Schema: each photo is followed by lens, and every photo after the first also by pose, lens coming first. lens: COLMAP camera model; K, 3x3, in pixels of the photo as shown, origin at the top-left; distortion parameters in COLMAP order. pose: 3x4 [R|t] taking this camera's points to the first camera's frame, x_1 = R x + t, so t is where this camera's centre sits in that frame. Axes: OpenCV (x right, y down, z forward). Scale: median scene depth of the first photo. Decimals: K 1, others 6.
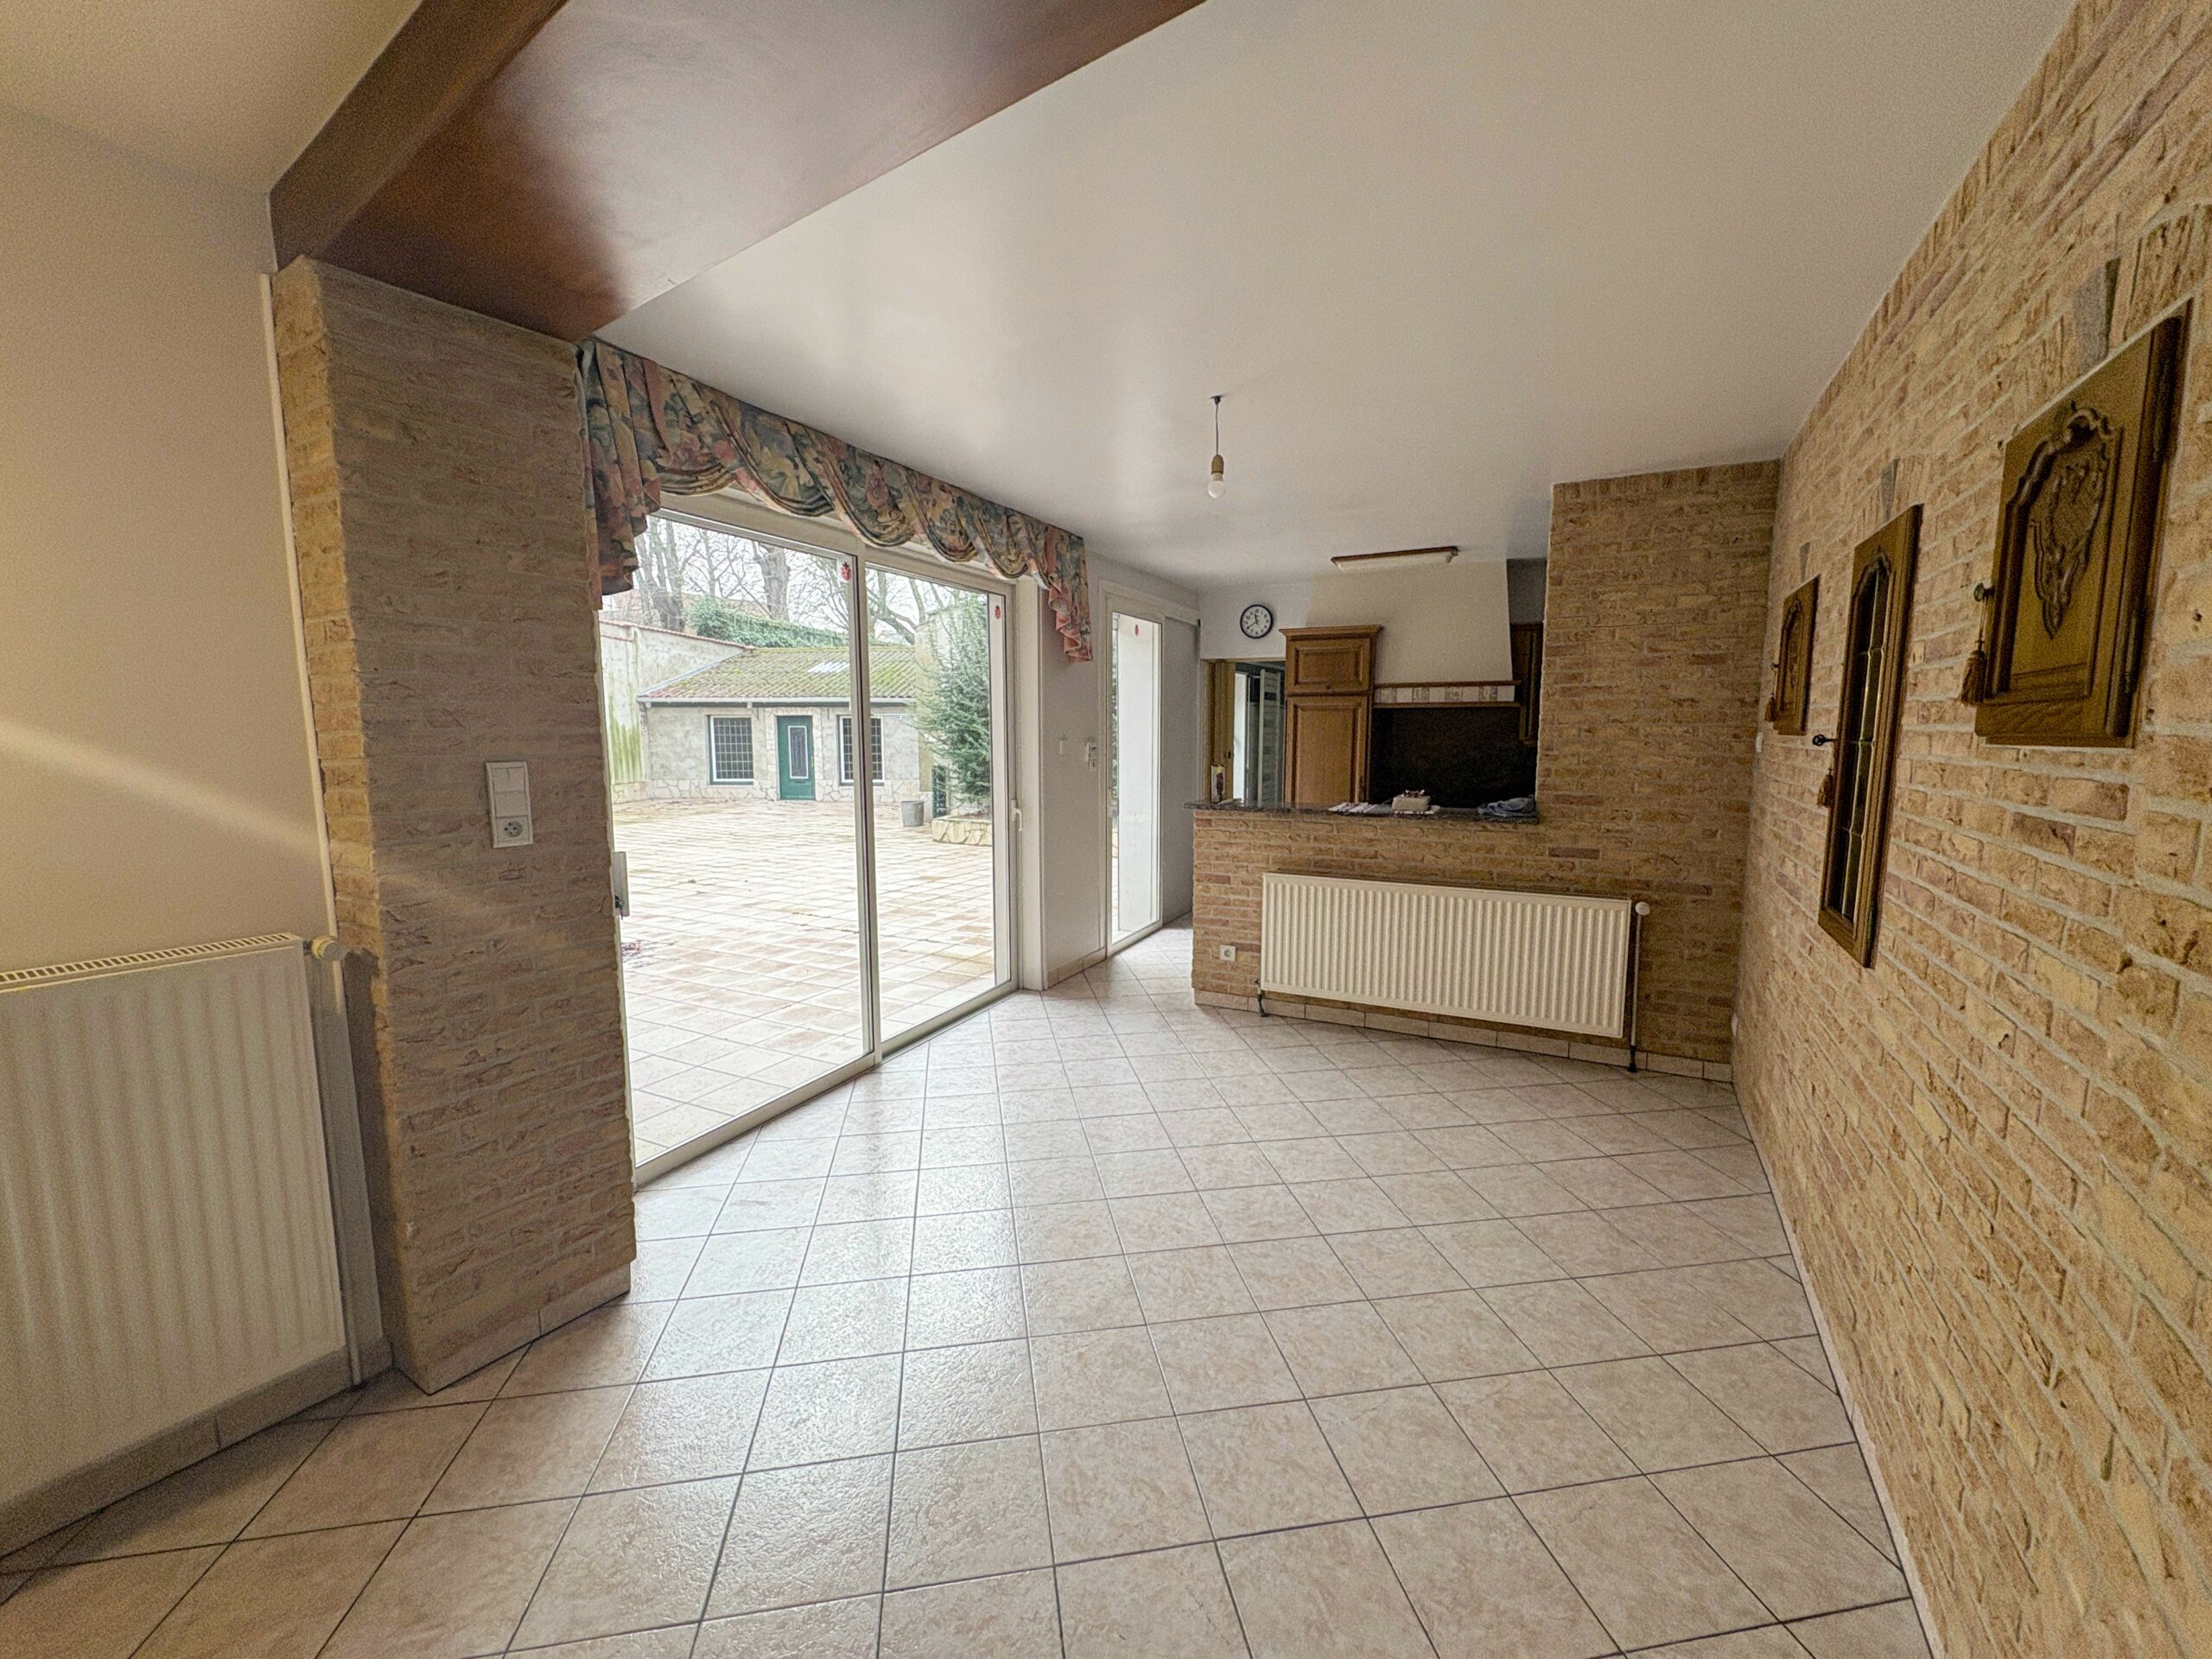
lens RADIAL K [[879.7, 0, 1107.0], [0, 879.7, 830.6], [0, 0, 1]] dist [-0.003446, -0.000271]
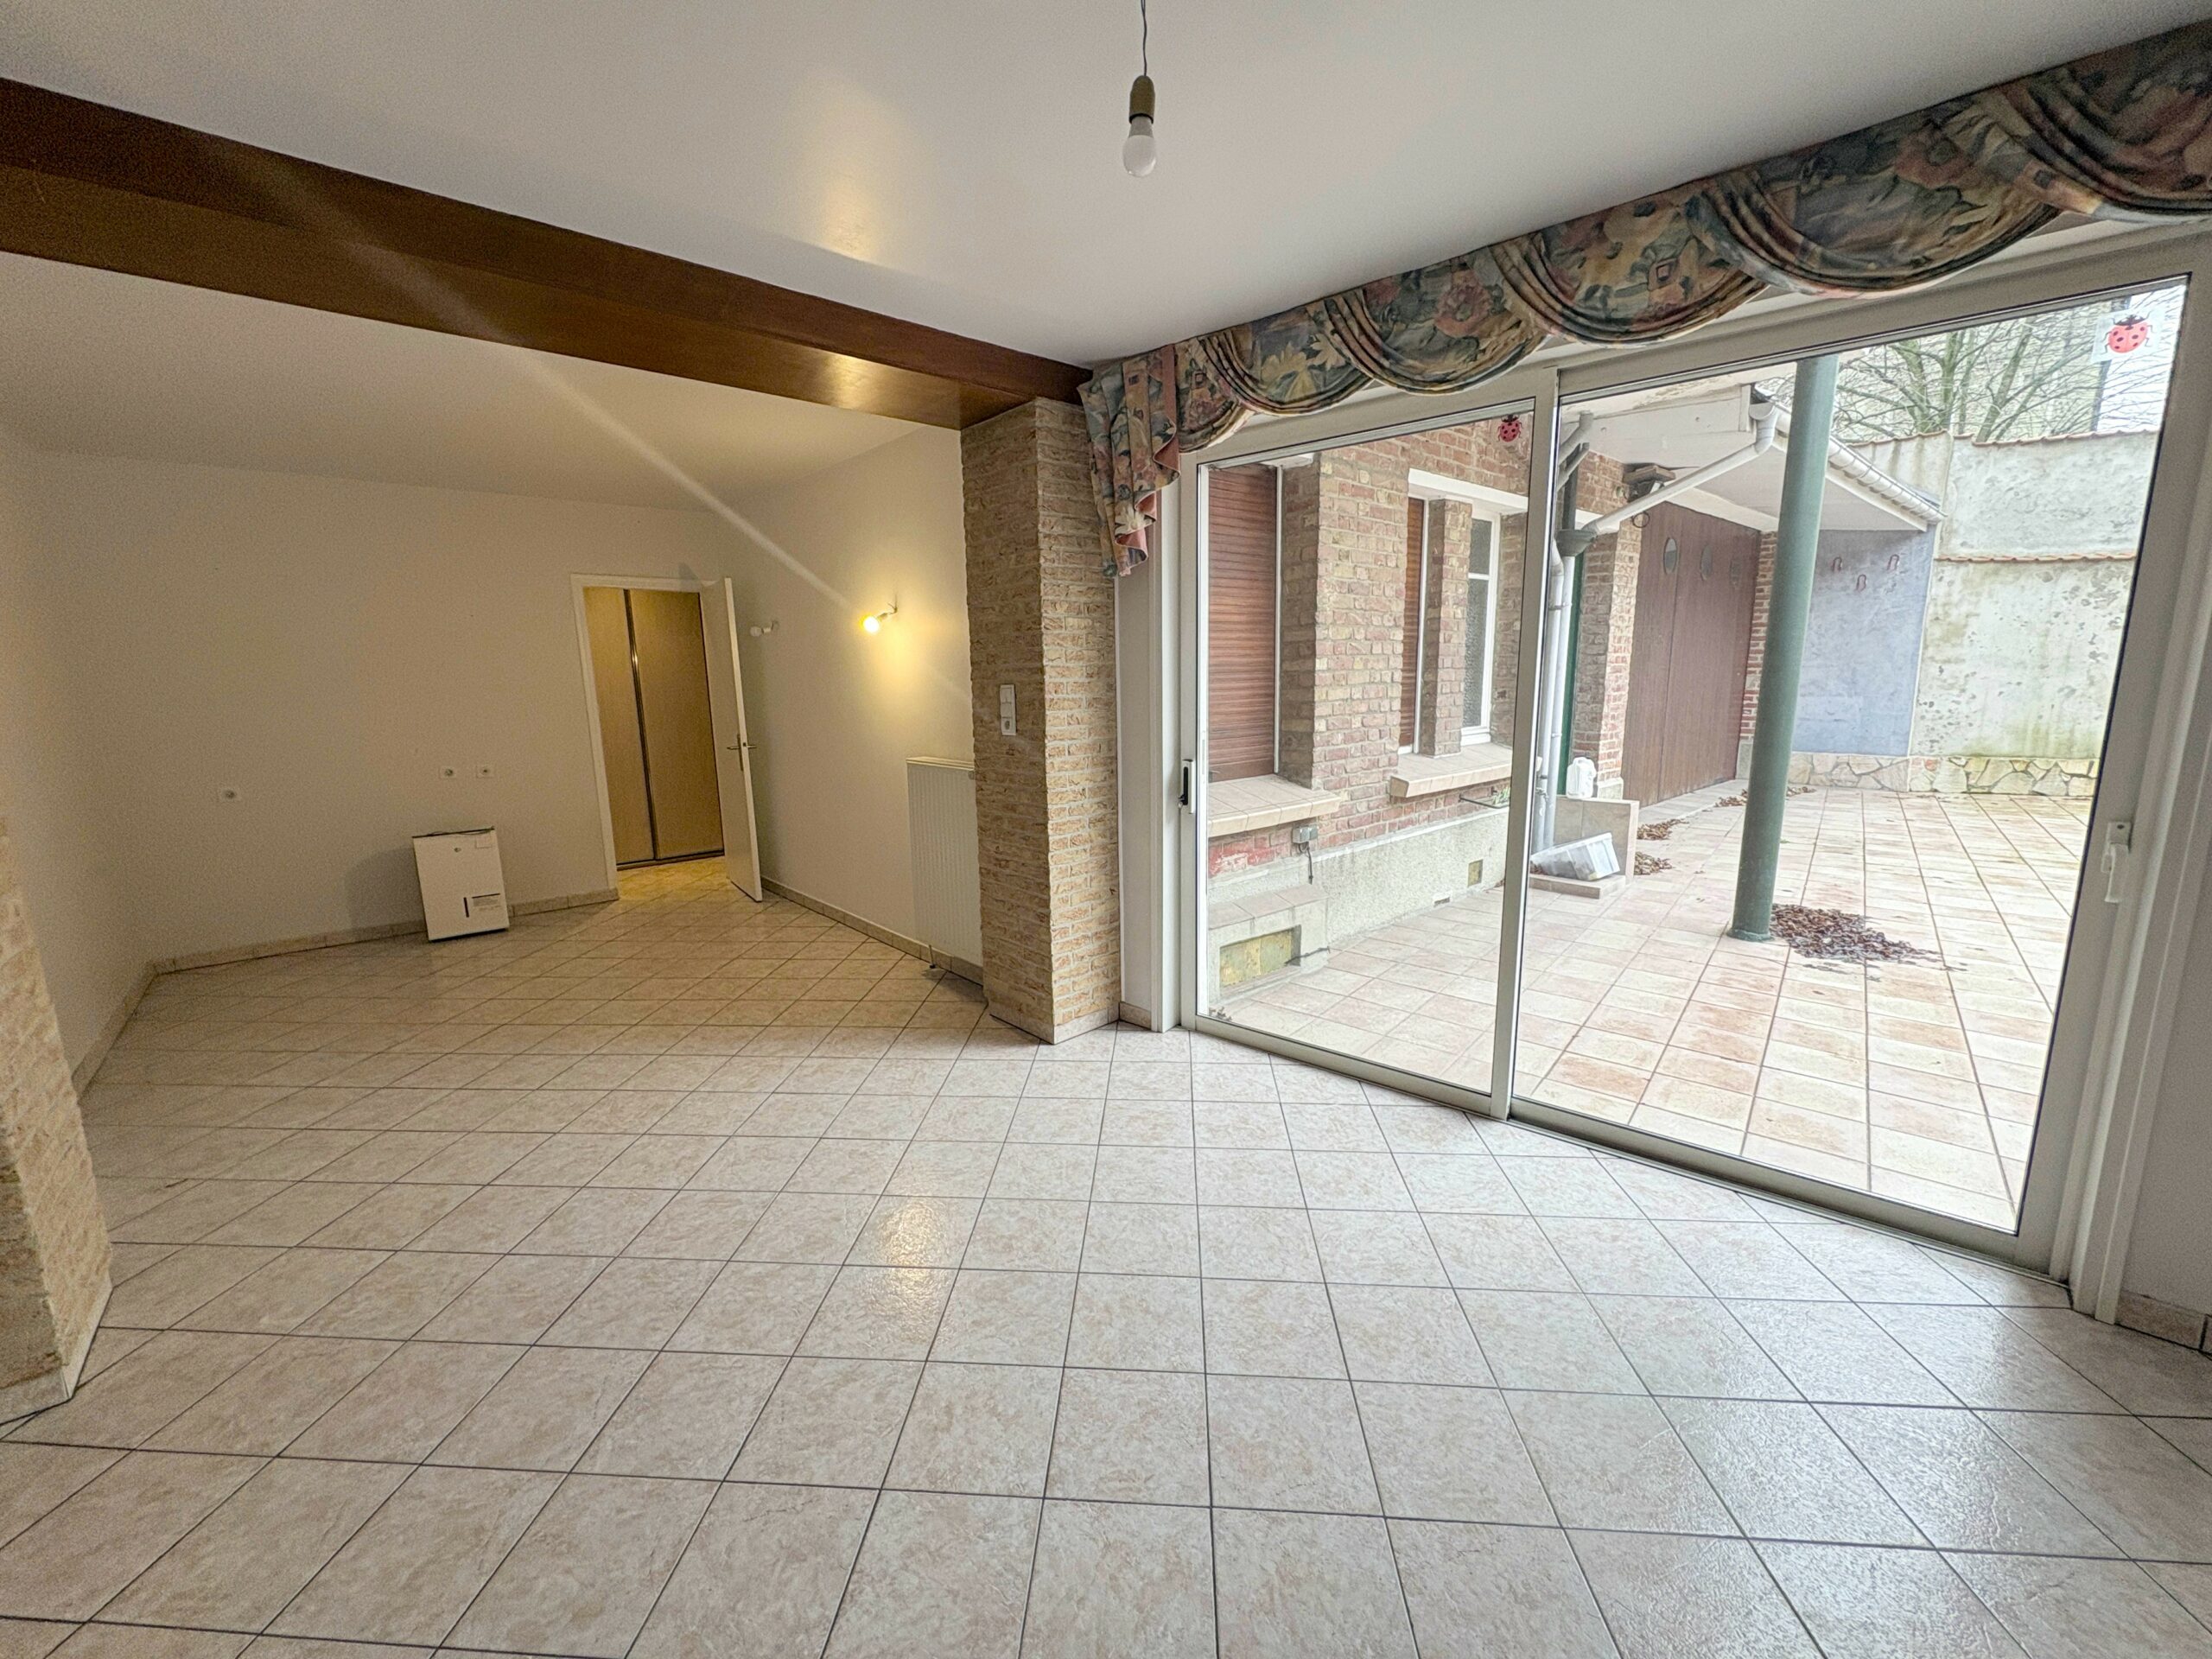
lens RADIAL K [[879.7, 0, 1109.2], [0, 879.7, 830.8], [0, 0, 1]] dist [-0.003446, -0.000271]
pose [[-0.243294, 0.175665, -0.953913, 0.484291], [-0.093066, 0.974698, 0.203229, -0.086424], [0.965477, 0.138222, -0.220790, 0.835187]]
